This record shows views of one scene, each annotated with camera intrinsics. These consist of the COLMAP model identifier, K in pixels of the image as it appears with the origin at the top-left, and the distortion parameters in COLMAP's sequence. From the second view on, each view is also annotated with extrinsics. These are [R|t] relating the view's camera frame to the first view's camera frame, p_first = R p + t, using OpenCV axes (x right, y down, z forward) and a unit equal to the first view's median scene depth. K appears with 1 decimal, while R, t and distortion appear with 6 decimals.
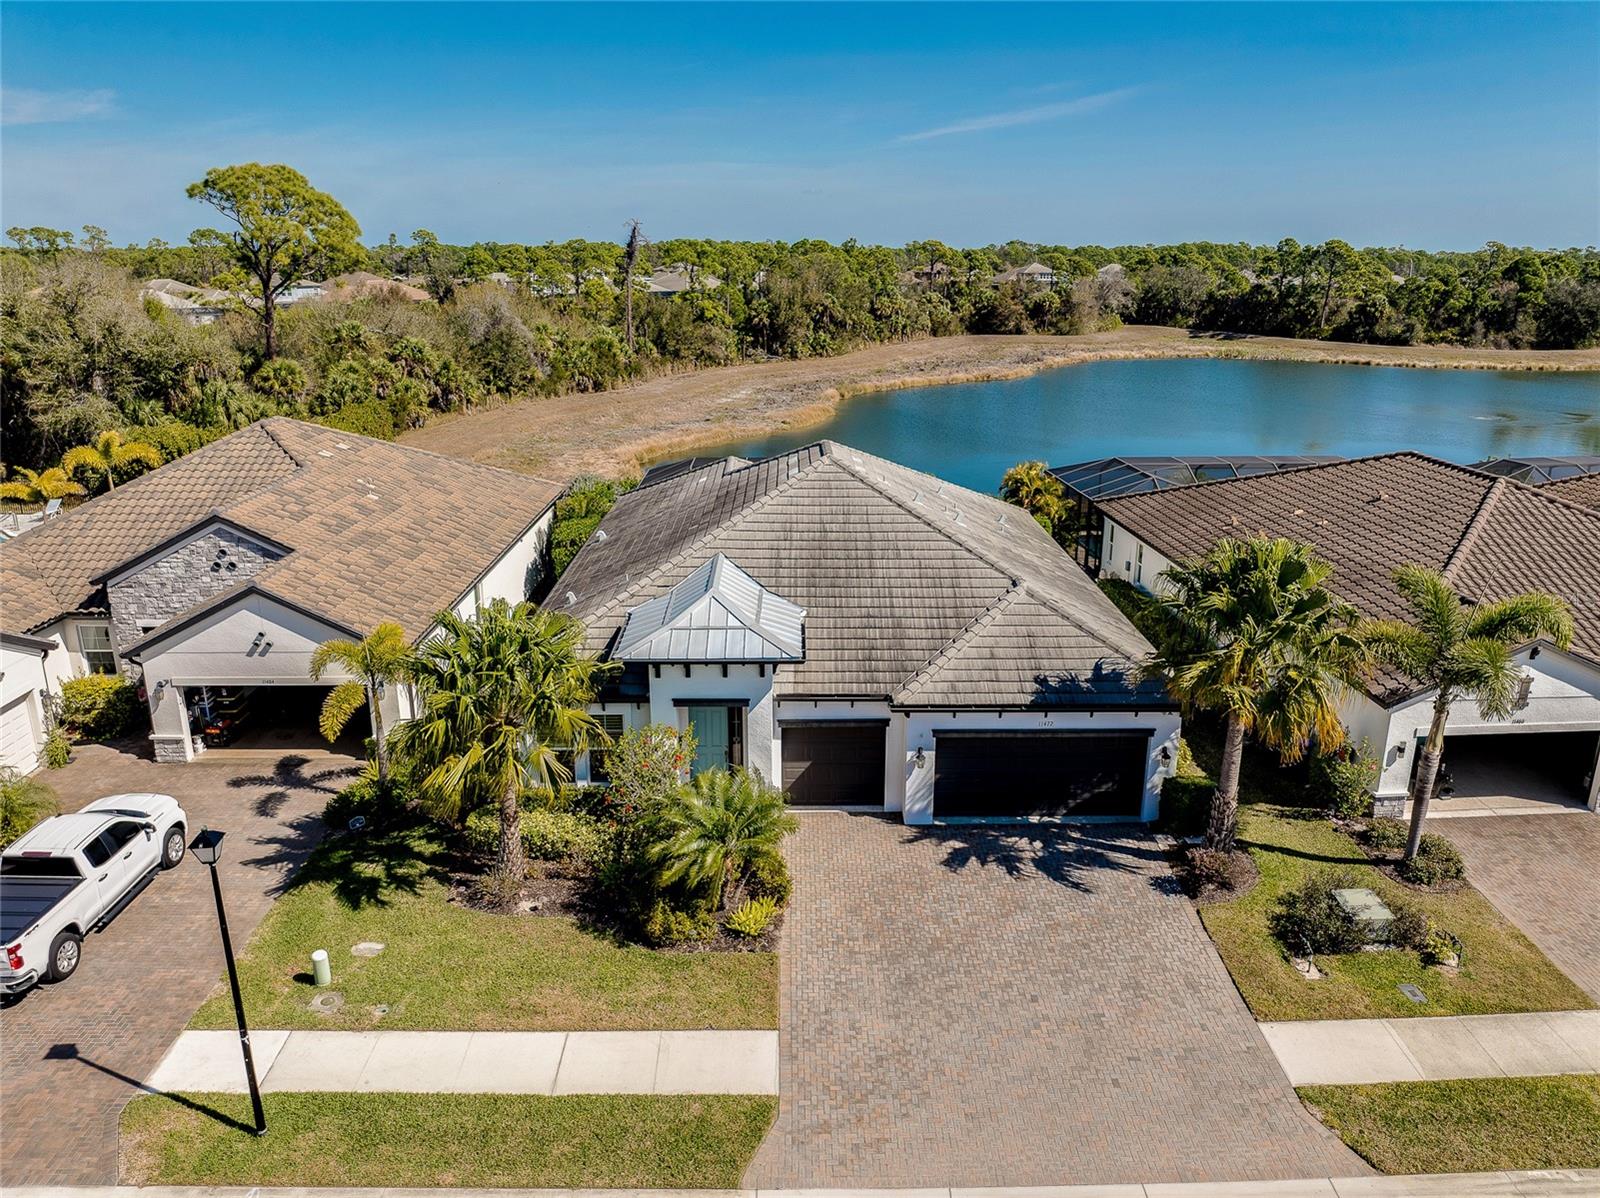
lens RADIAL K [[1144.7, 0, 800.0], [0, 1144.7, 599.0], [0, 0, 1]] dist [-0.054290, 0.019114]
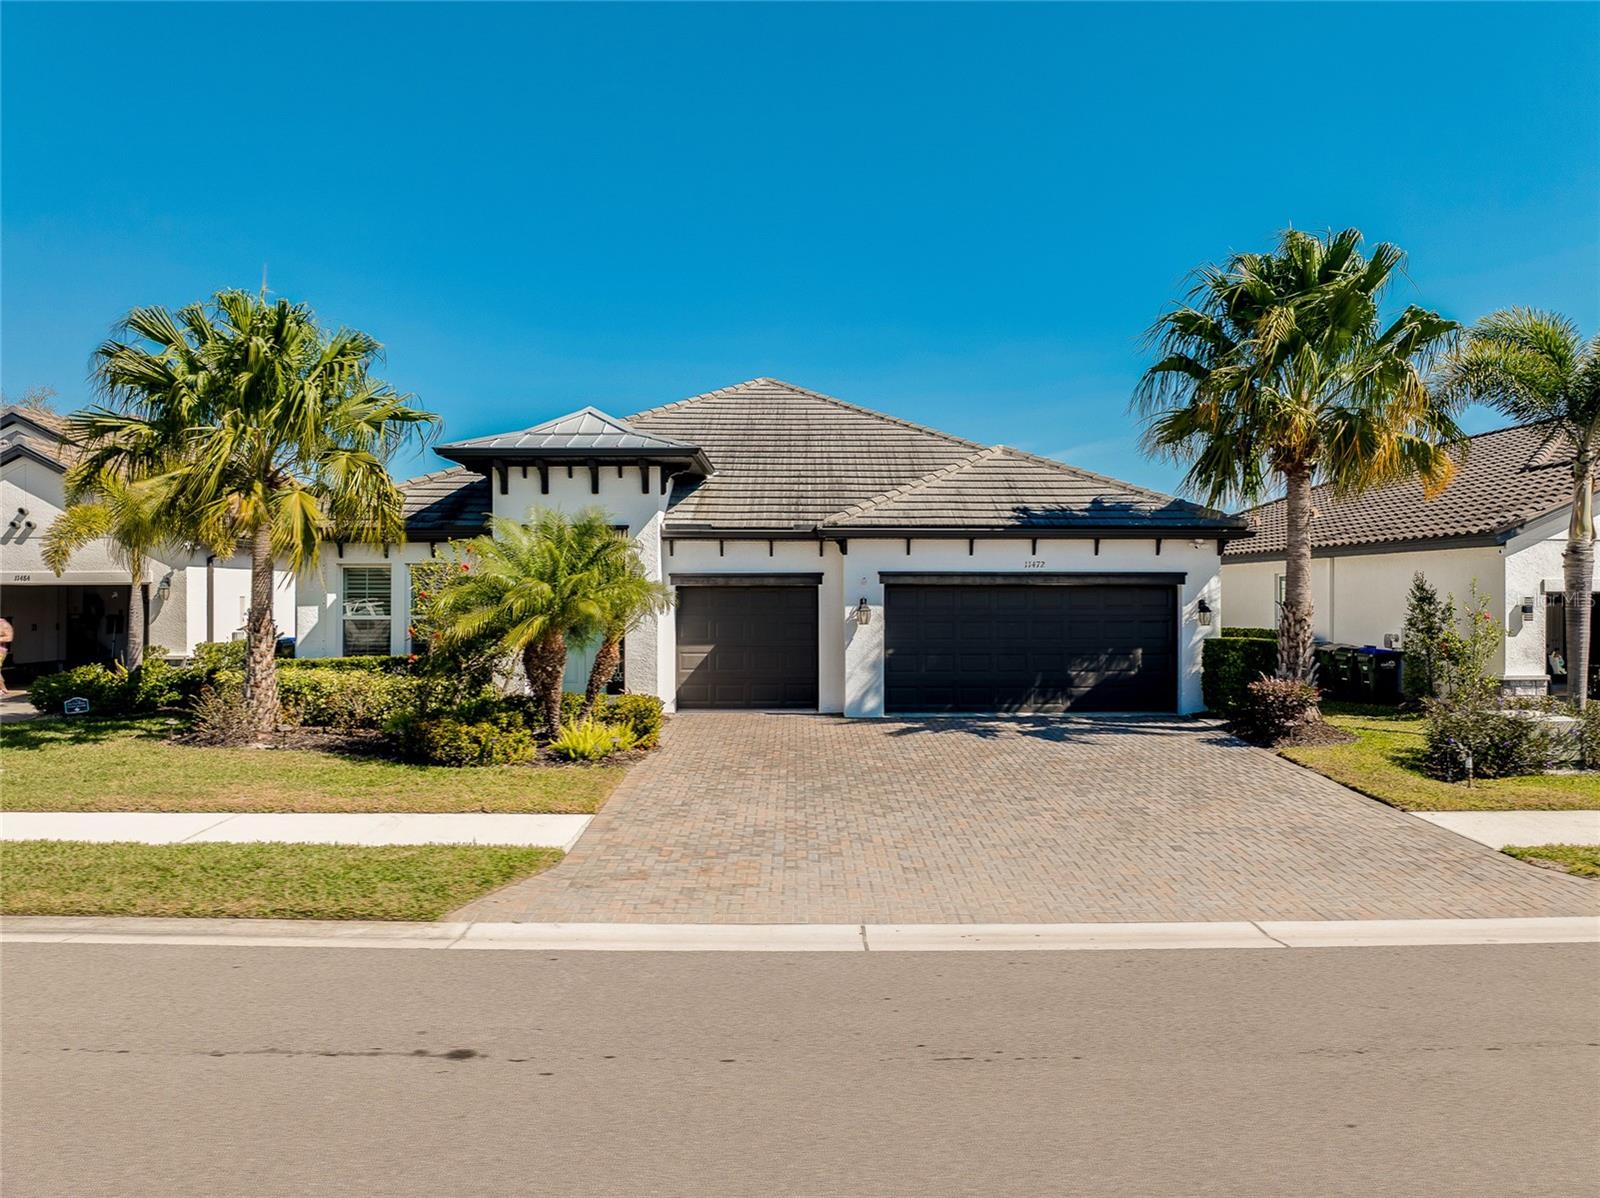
lens RADIAL K [[1144.7, 0, 800.0], [0, 1144.7, 599.0], [0, 0, 1]] dist [-0.054290, 0.019114]
pose [[0.999993, 0.002326, -0.002965, 0.066923], [-0.003072, 0.958859, -0.283867, 0.331962], [0.002183, 0.283874, 0.958859, 0.303189]]
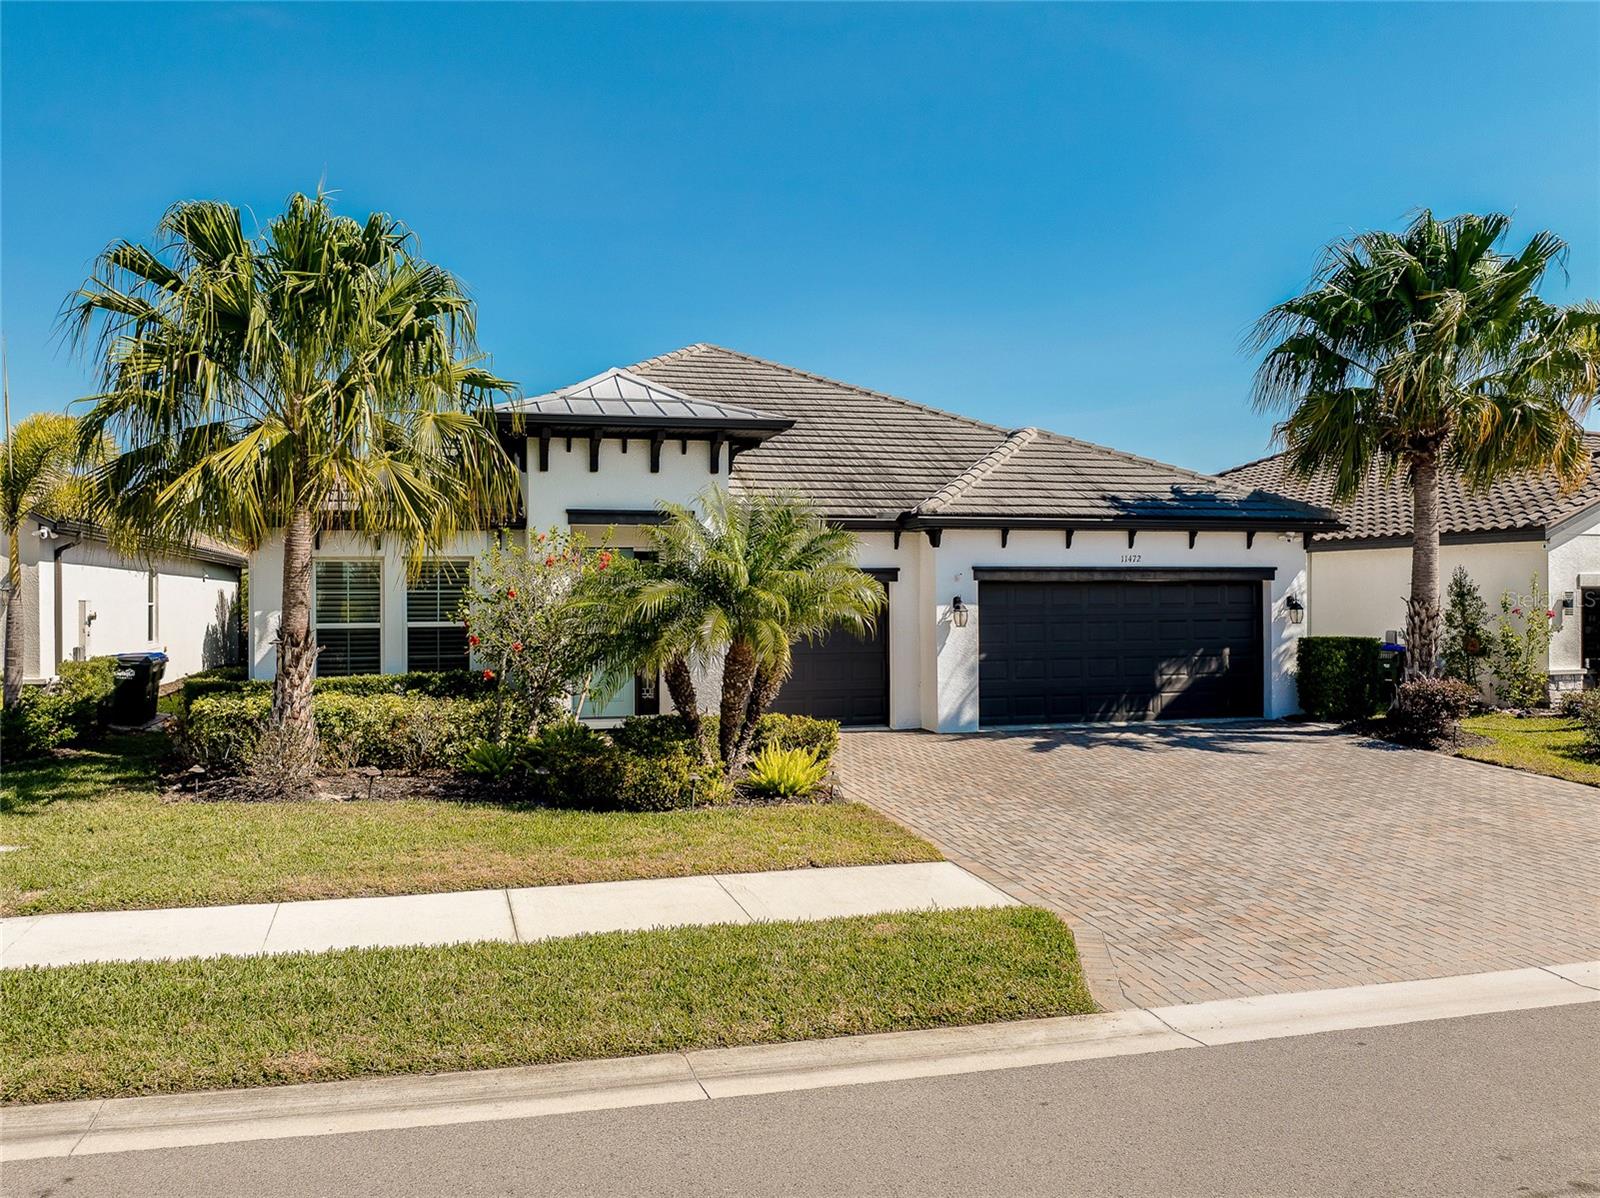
lens RADIAL K [[1261.1, 0, 740.7], [0, 1261.1, 598.2], [0, 0, 1]] dist [-0.049144, 0.007290]
pose [[0.972744, -0.004104, 0.231846, -0.171934], [0.070007, 0.958386, -0.276758, 0.312329], [-0.221062, 0.285445, 0.932552, 0.369832]]
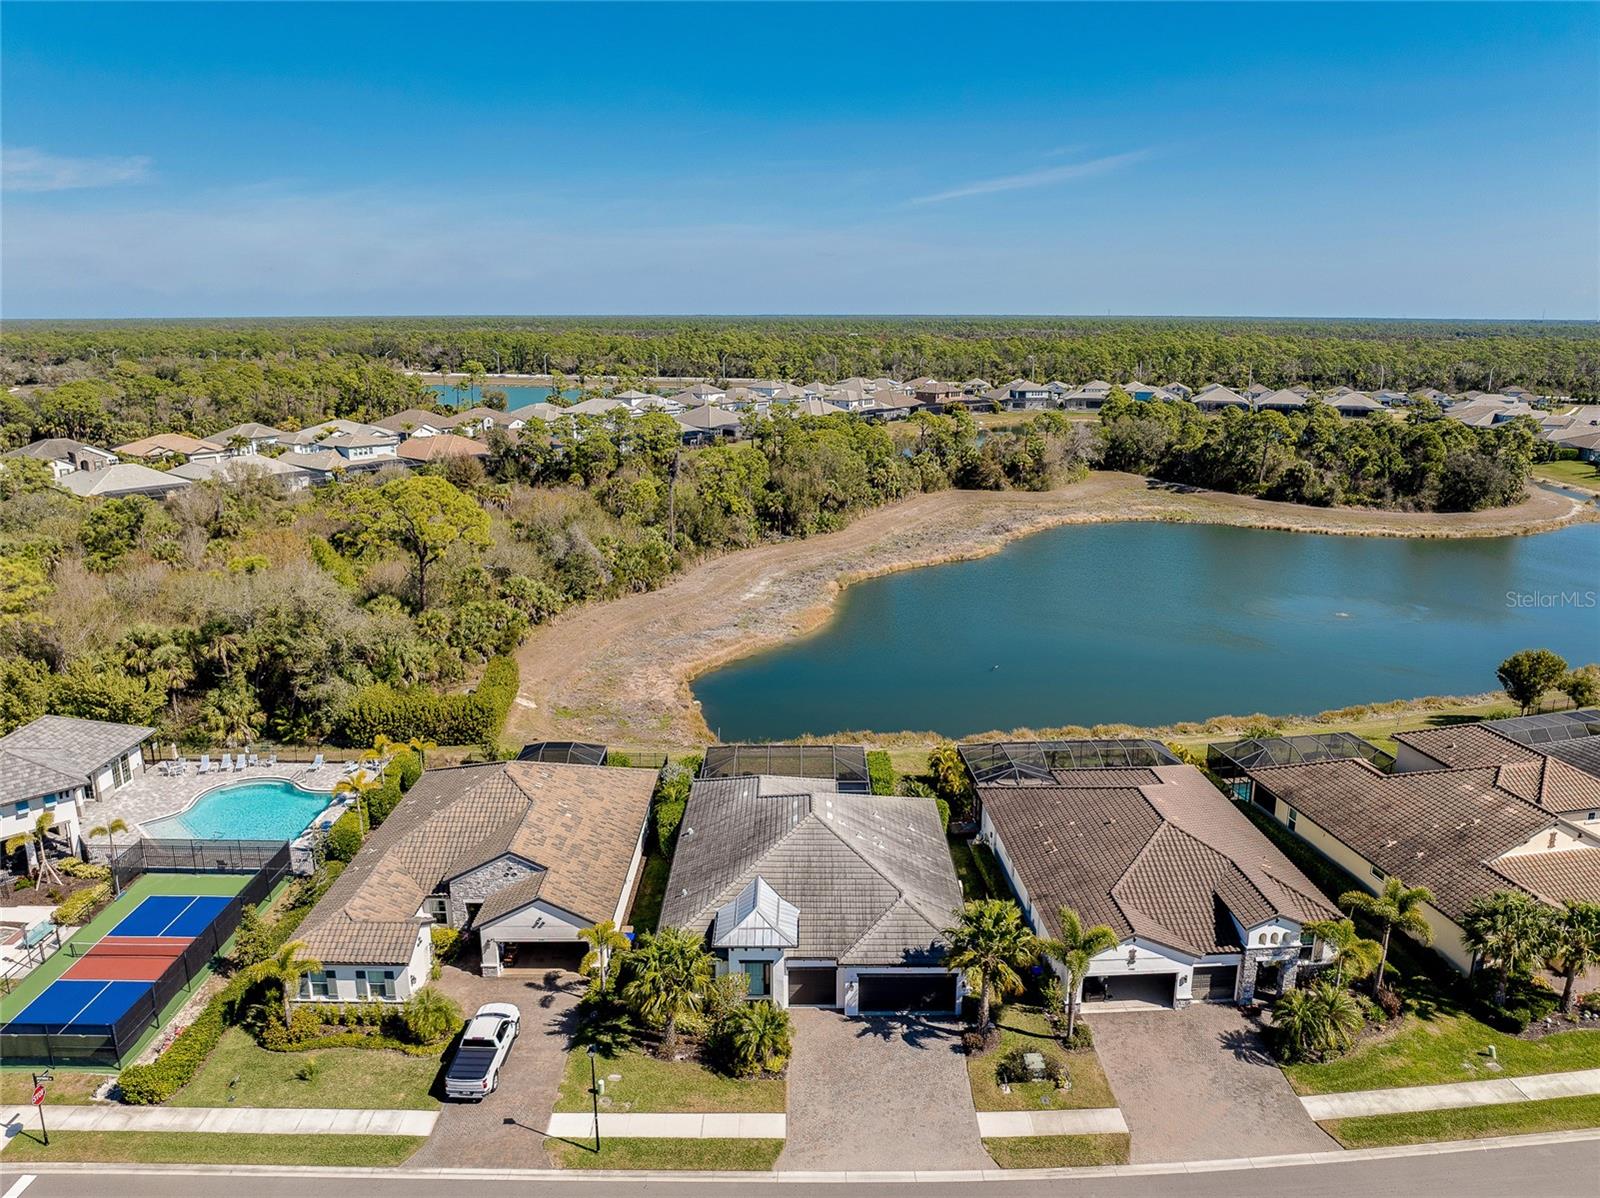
lens RADIAL K [[1144.7, 0, 800.0], [0, 1144.7, 599.0], [0, 0, 1]] dist [-0.054290, 0.019114]
pose [[0.999931, 0.001447, -0.011685, 0.030571], [-0.002001, 0.998865, -0.047587, -0.492744], [0.011603, 0.047607, 0.998799, -1.203924]]
